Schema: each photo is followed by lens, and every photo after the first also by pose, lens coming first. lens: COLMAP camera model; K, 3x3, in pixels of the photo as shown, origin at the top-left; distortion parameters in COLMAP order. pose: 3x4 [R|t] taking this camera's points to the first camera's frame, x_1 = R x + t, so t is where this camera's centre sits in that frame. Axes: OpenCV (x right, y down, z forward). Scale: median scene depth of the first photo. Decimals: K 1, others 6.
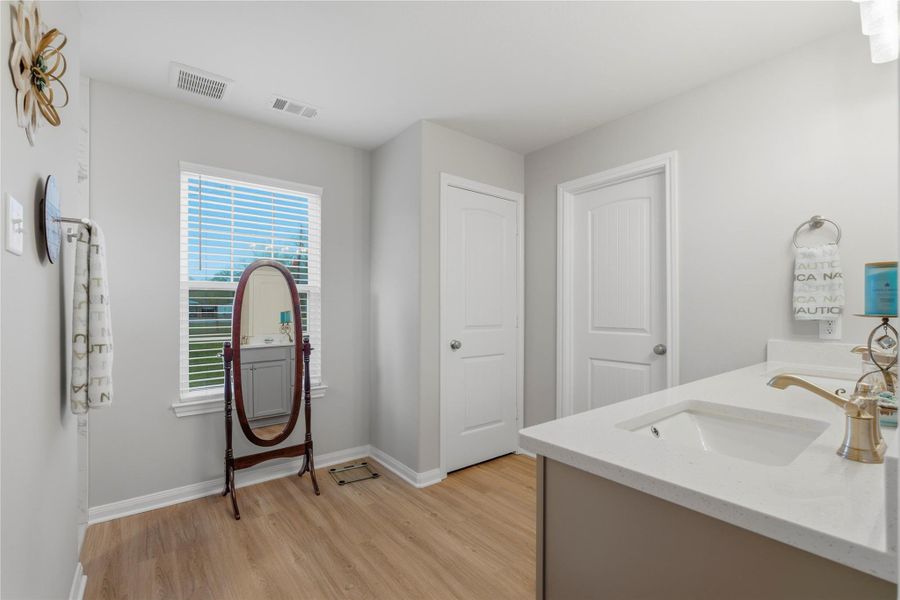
lens RADIAL K [[391.4, 0, 449.8], [0, 391.4, 307.9], [0, 0, 1]] dist [-0.002871, -0.000115]
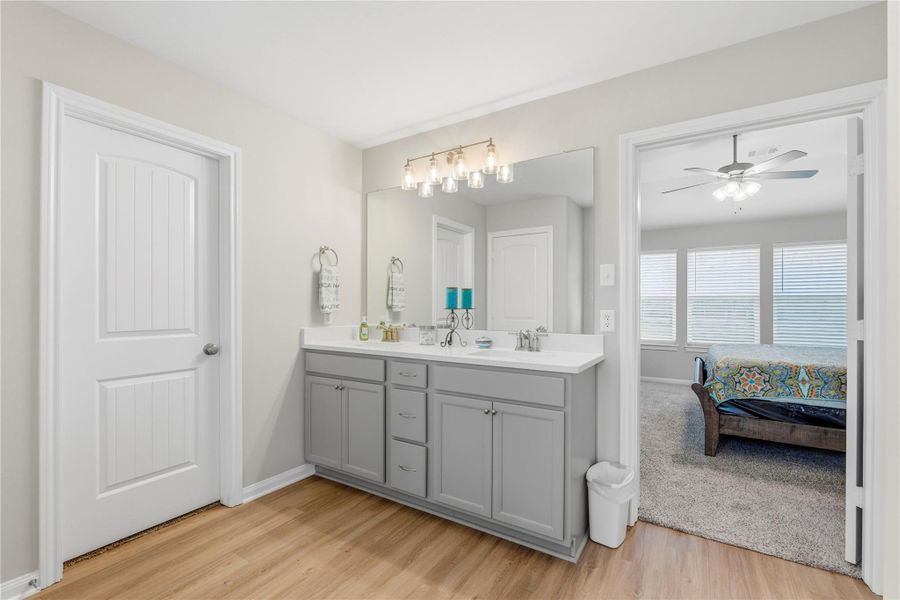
lens RADIAL K [[400.4, 0, 448.1], [0, 400.4, 301.2], [0, 0, 1]] dist [-0.002212, 0.000004]
pose [[-0.324646, 0.009406, 0.945789, -0.692631], [-0.006491, 0.999905, -0.012173, 0.001199], [-0.945813, -0.010091, -0.324554, 0.996720]]
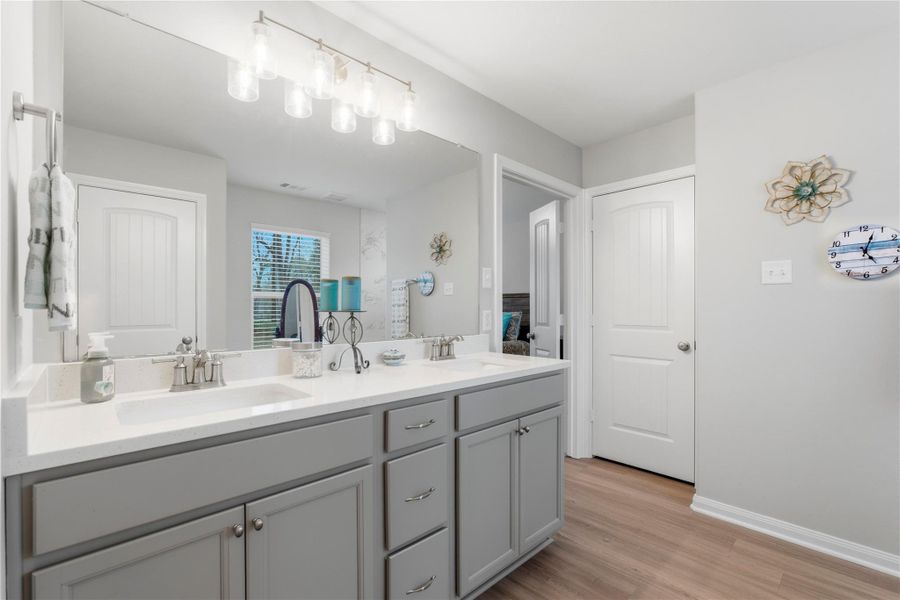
lens RADIAL K [[401.1, 0, 449.6], [0, 401.1, 308.1], [0, 0, 1]] dist [-0.002295, 0.000732]
pose [[-0.996012, 0.003270, -0.089164, 0.469005], [0.003603, 0.999987, -0.003573, 0.007059], [0.089152, -0.003880, -0.996011, 1.411747]]
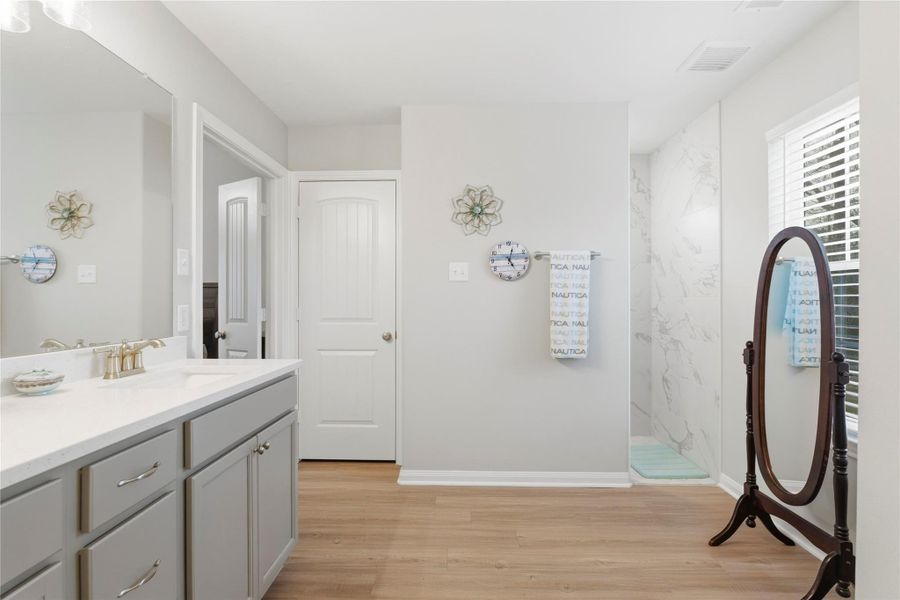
lens RADIAL K [[426.3, 0, 450.0], [0, 426.3, 300.0], [0, 0, 1]] dist [-0.001888, 0.000504]
pose [[-0.650743, 0.004537, -0.759284, 0.596477], [0.007421, 0.999972, -0.000386, 0.004057], [0.759262, -0.005885, -0.650759, 1.321836]]
